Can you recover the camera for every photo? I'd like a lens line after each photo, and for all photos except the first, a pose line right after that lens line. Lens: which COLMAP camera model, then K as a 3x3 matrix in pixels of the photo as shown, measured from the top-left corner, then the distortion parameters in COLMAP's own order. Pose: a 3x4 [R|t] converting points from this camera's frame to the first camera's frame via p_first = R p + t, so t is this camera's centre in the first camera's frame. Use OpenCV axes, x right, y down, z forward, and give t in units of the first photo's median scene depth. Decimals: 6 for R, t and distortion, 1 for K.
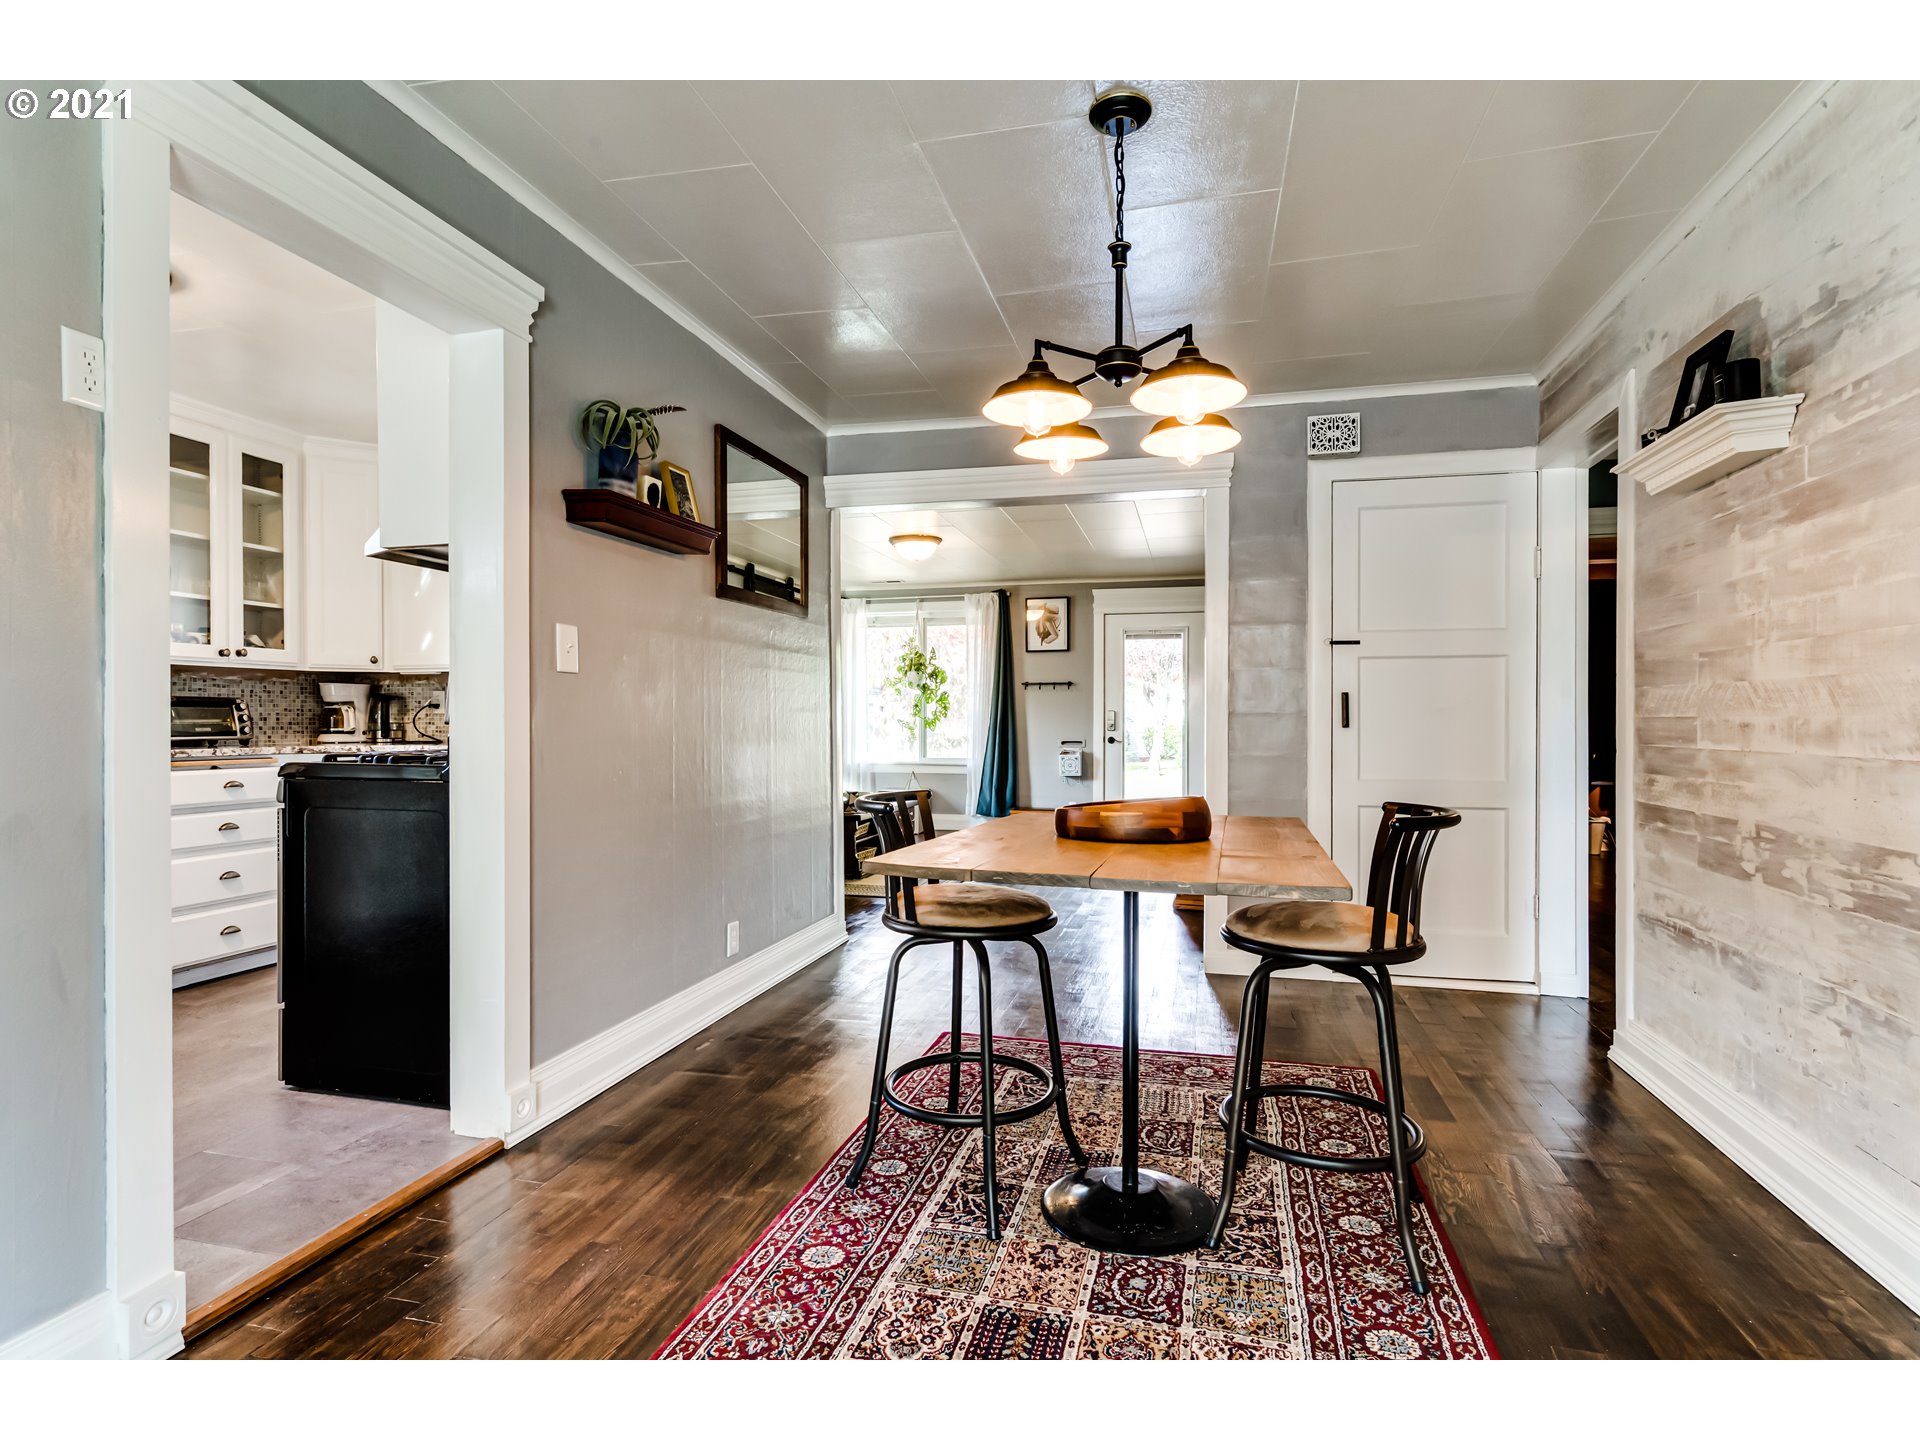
lens RADIAL K [[967.9, 0, 964.1], [0, 967.9, 728.7], [0, 0, 1]] dist [-0.003466, -0.000093]
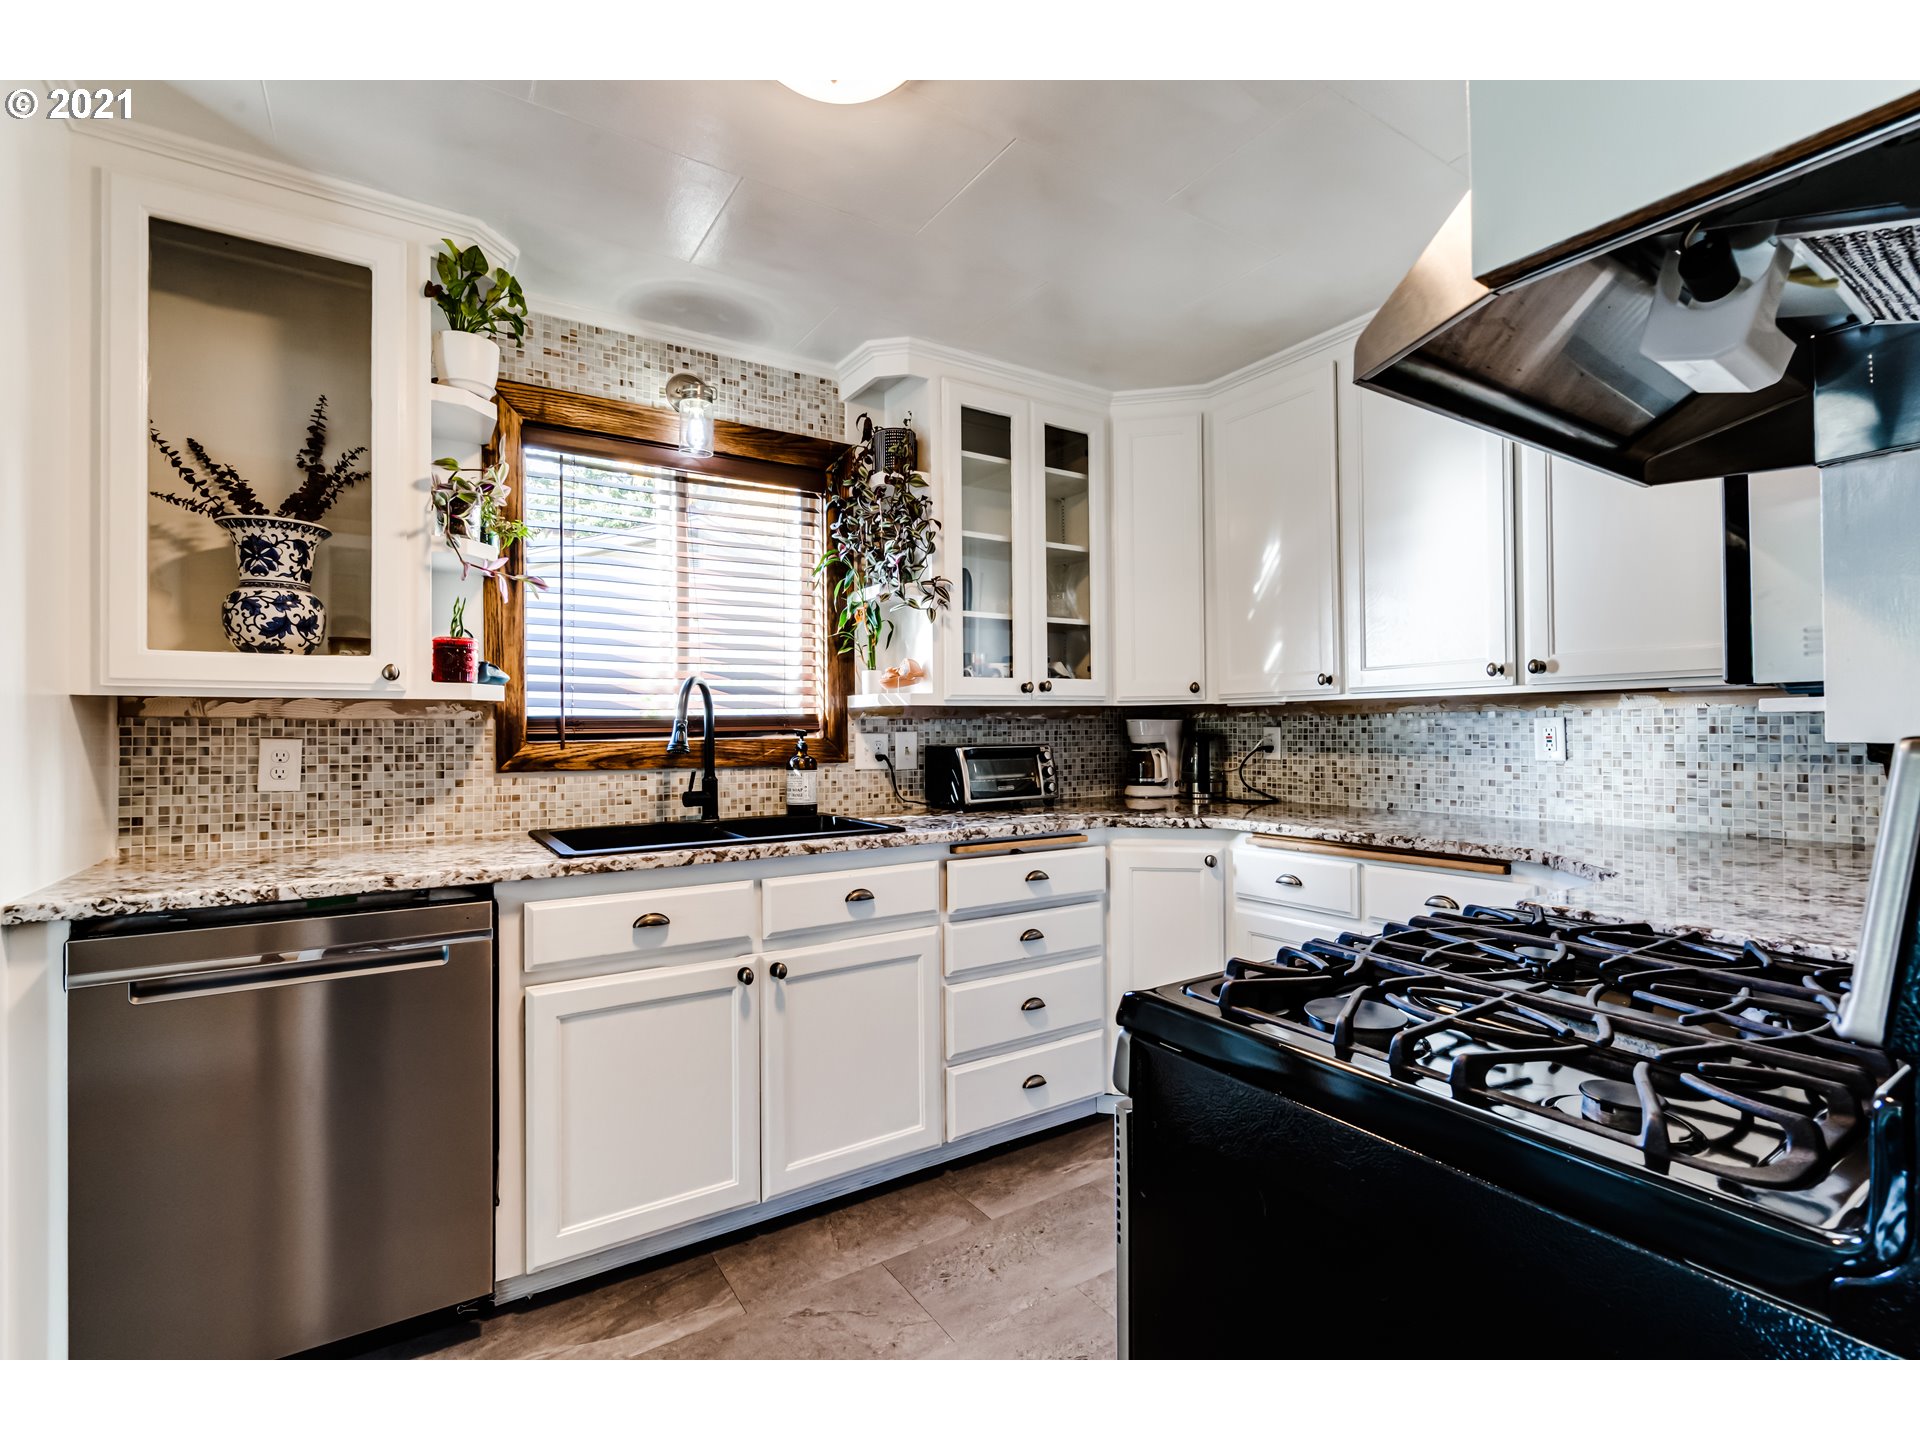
lens RADIAL K [[873.0, 0, 950.0], [0, 873.0, 726.6], [0, 0, 1]] dist [-0.010485, -0.000370]
pose [[0.730337, -0.009734, -0.683018, -0.320005], [0.002100, 0.999926, -0.012005, -0.037128], [0.683084, 0.007333, 0.730303, 0.428340]]
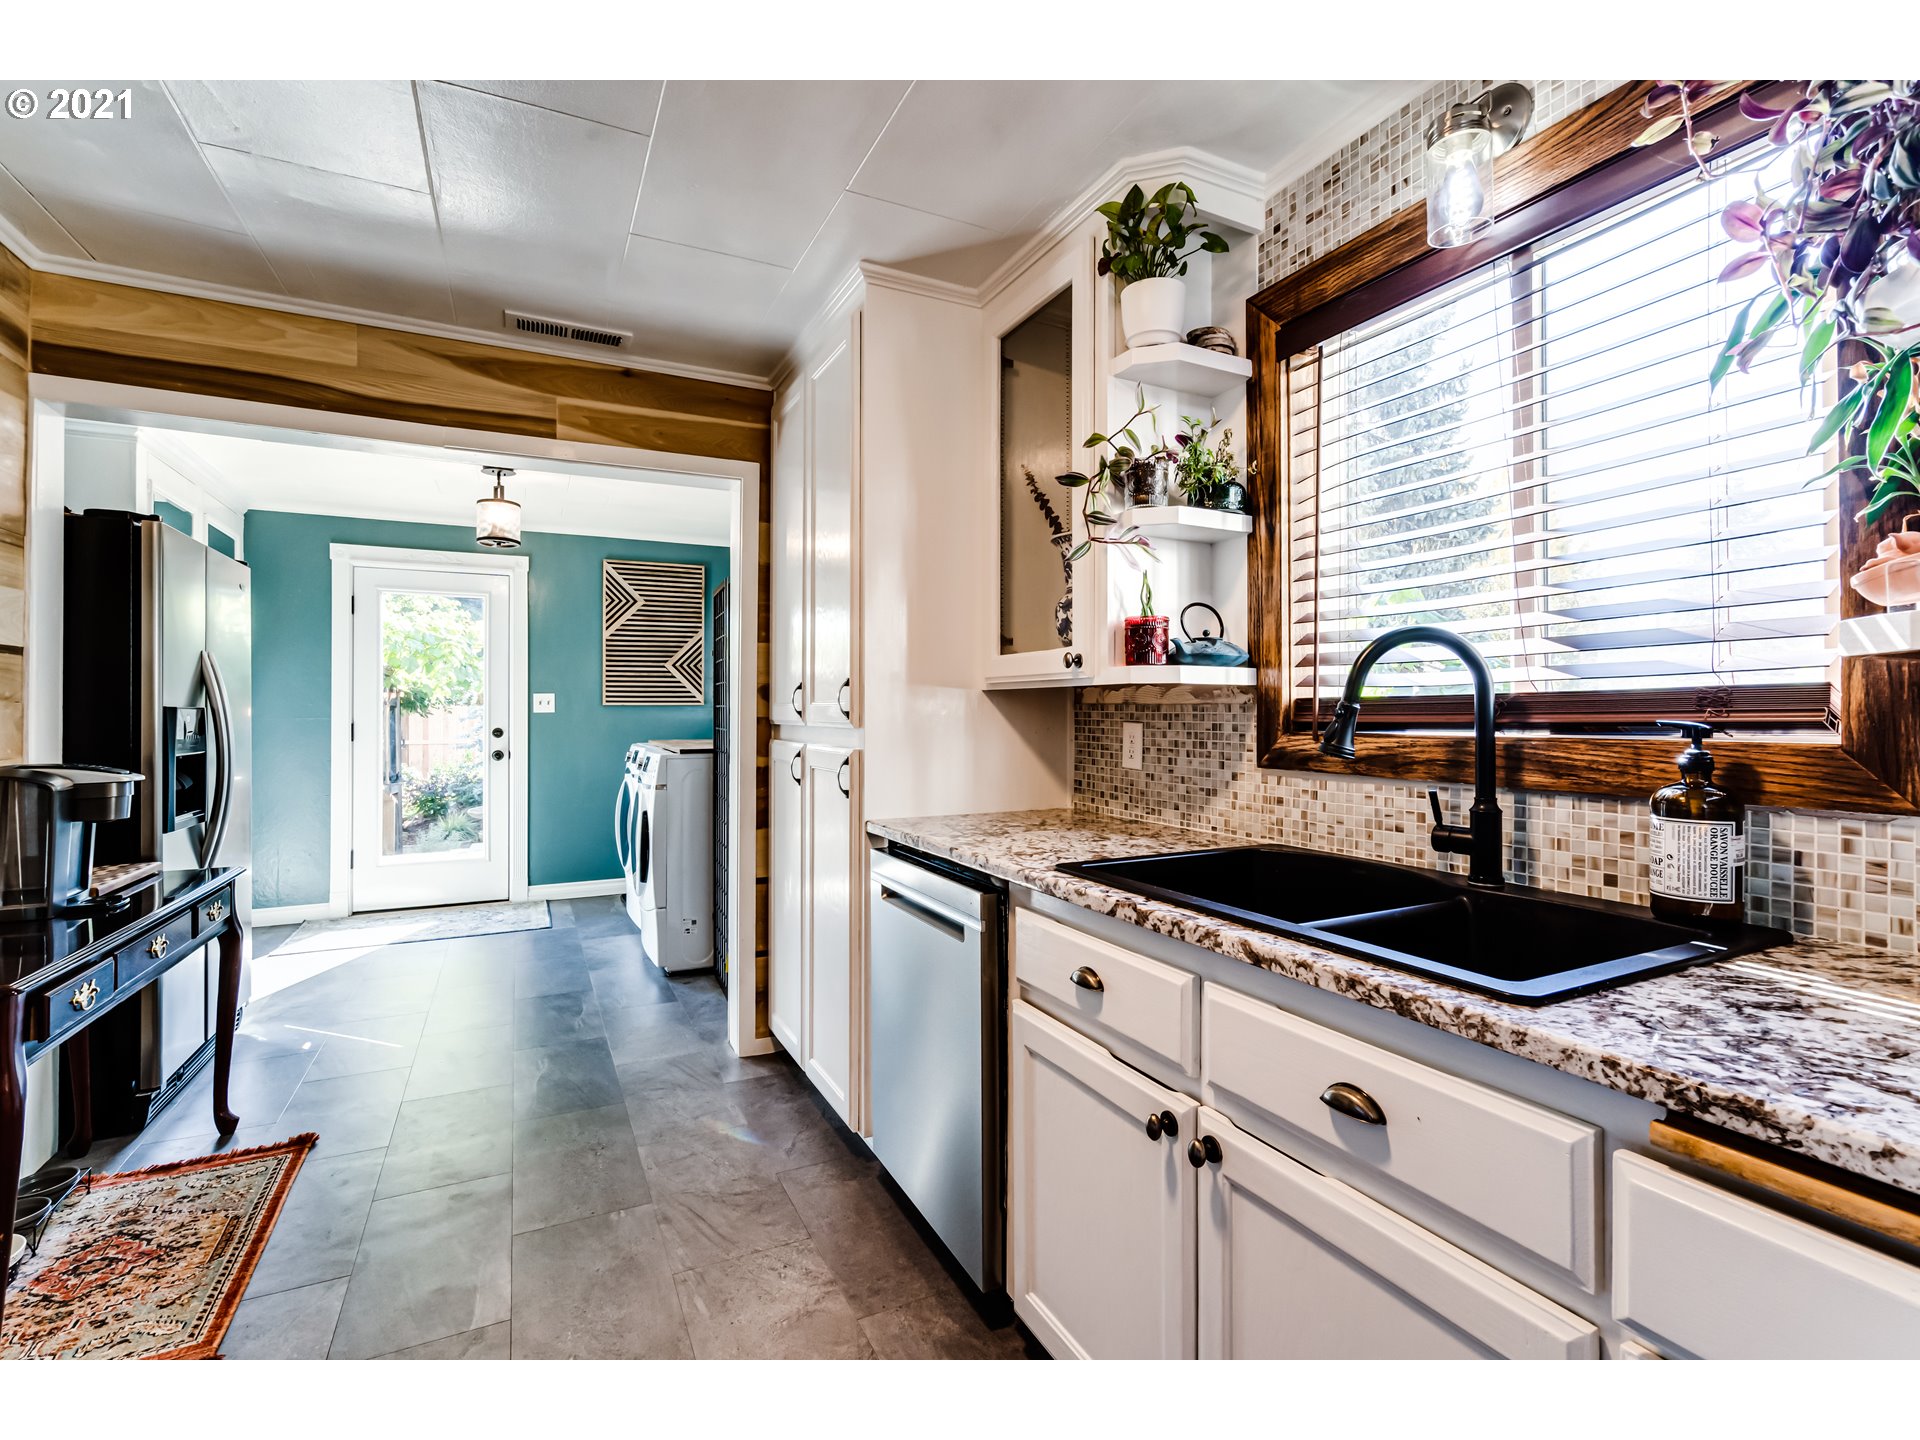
lens RADIAL K [[873.0, 0, 960.8], [0, 873.0, 704.9], [0, 0, 1]] dist [-0.010485, -0.000370]
pose [[-0.752898, -0.008539, -0.658082, -0.482702], [-0.008574, 0.999958, -0.003165, -0.045106], [0.658082, 0.003259, -0.752939, 0.865523]]
